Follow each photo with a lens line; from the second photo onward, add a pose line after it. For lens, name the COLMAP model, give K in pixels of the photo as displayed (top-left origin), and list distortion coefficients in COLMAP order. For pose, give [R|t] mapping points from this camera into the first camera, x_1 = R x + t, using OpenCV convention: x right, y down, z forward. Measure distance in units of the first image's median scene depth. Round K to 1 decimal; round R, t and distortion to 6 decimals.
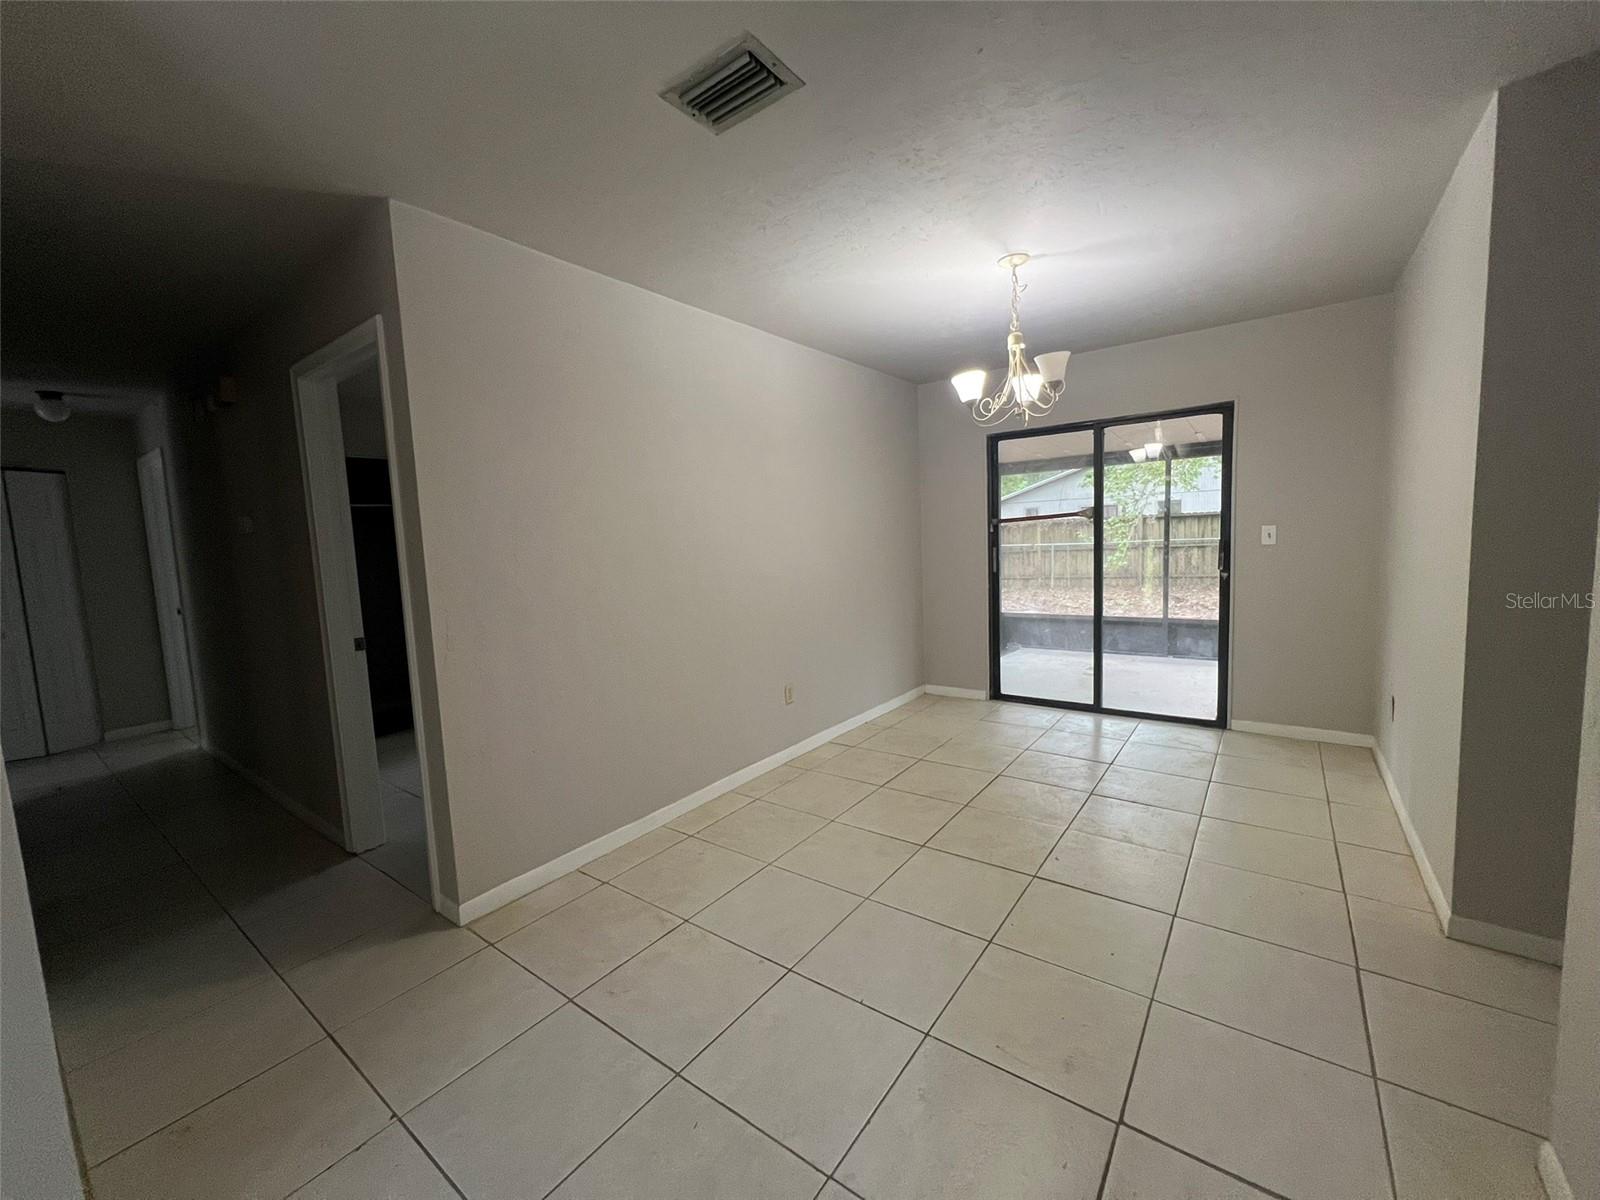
lens RADIAL K [[637.3, 0, 800.5], [0, 637.3, 595.3], [0, 0, 1]] dist [-0.001653, 0.000047]
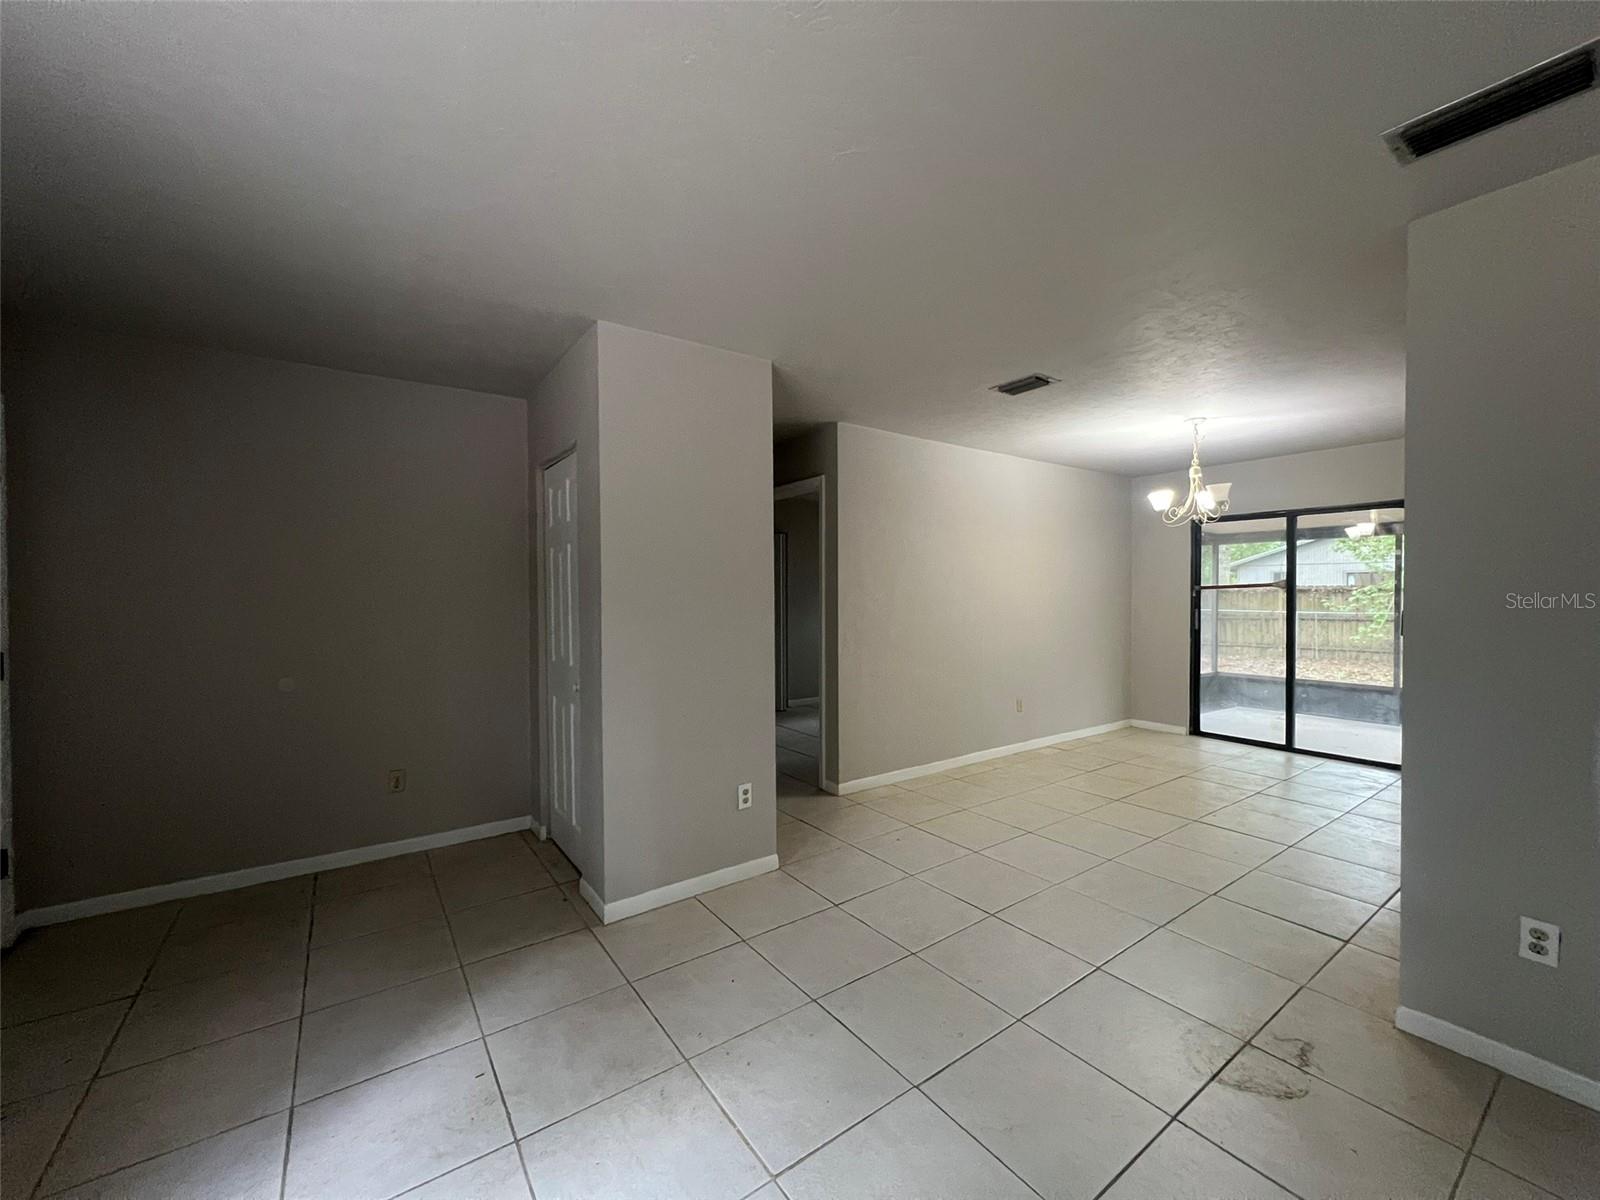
lens RADIAL K [[637.3, 0, 804.5], [0, 637.3, 597.2], [0, 0, 1]] dist [-0.001653, 0.000047]
pose [[0.952057, 0.042553, -0.302946, -0.047817], [-0.066298, 0.995444, -0.068528, 0.040103], [0.298649, 0.085327, 0.950541, -0.435090]]
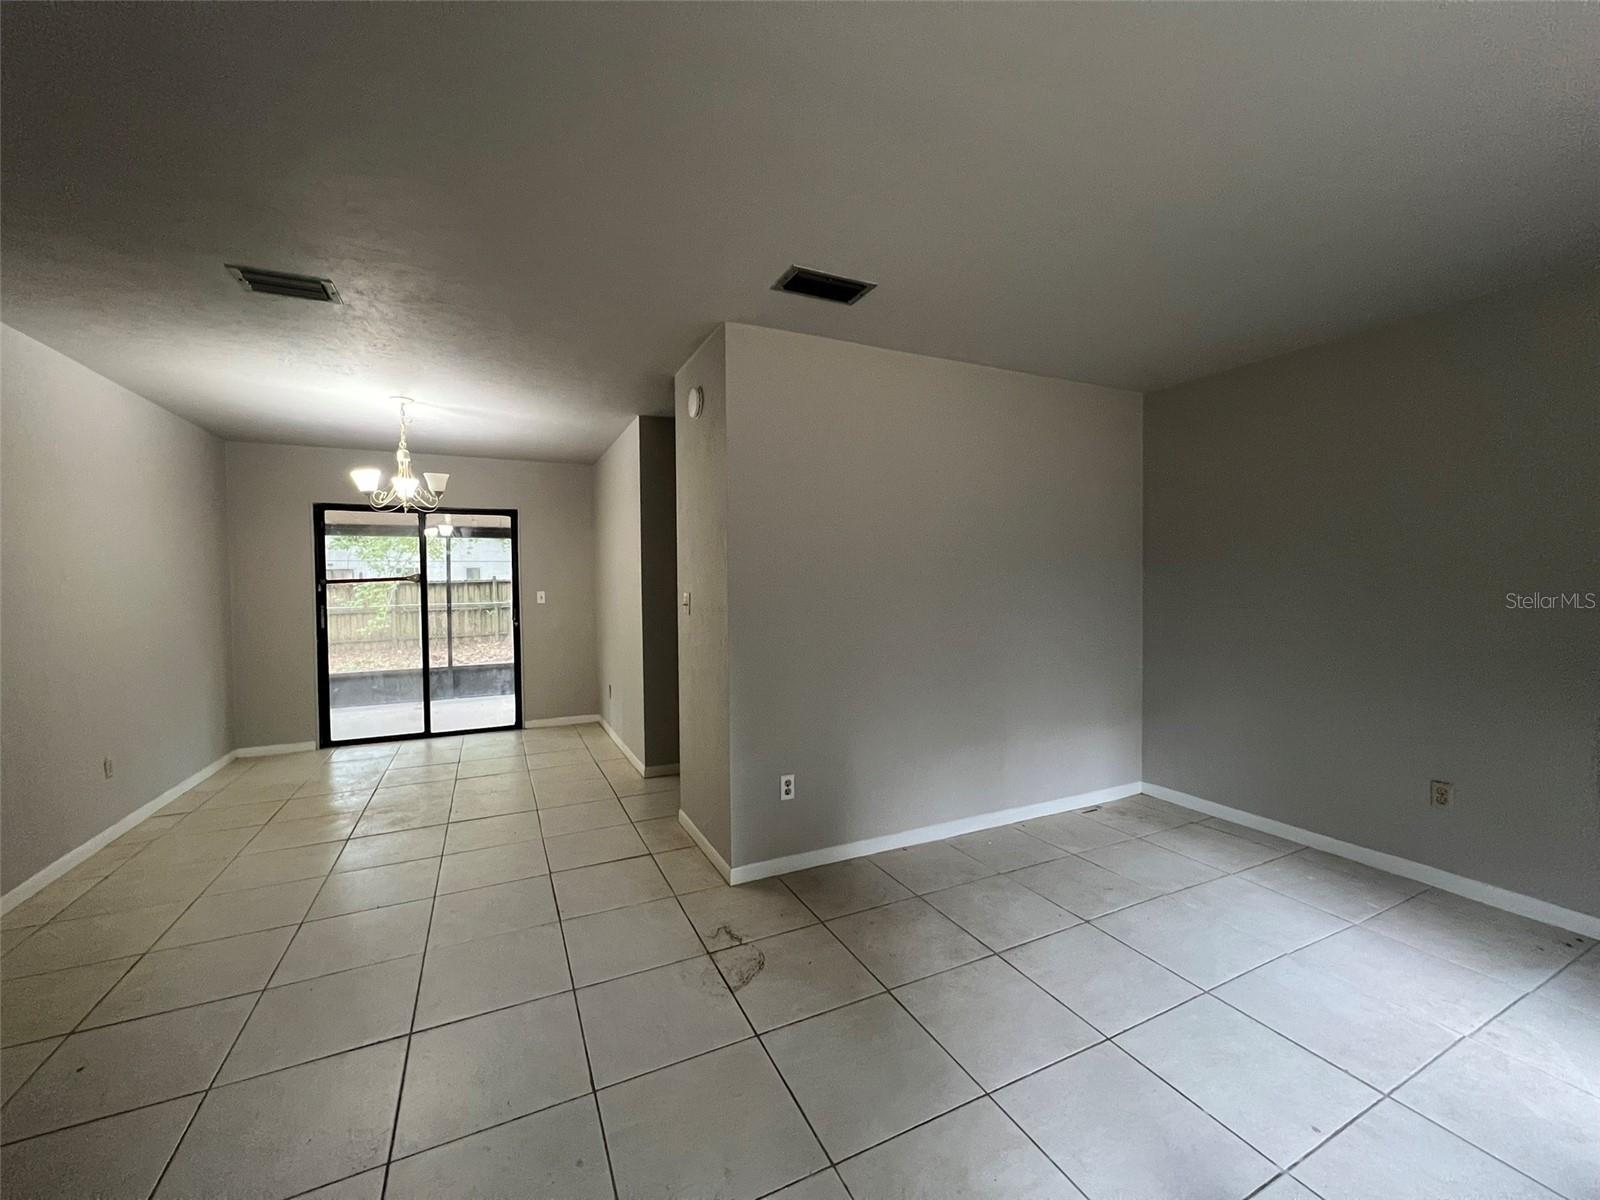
lens RADIAL K [[637.3, 0, 795.3], [0, 637.3, 600.7], [0, 0, 1]] dist [-0.001653, 0.000047]
pose [[0.465577, 0.012450, 0.884920, -0.312994], [0.073159, 0.995937, -0.052502, 0.035890], [-0.881978, 0.089183, 0.462775, -0.239954]]
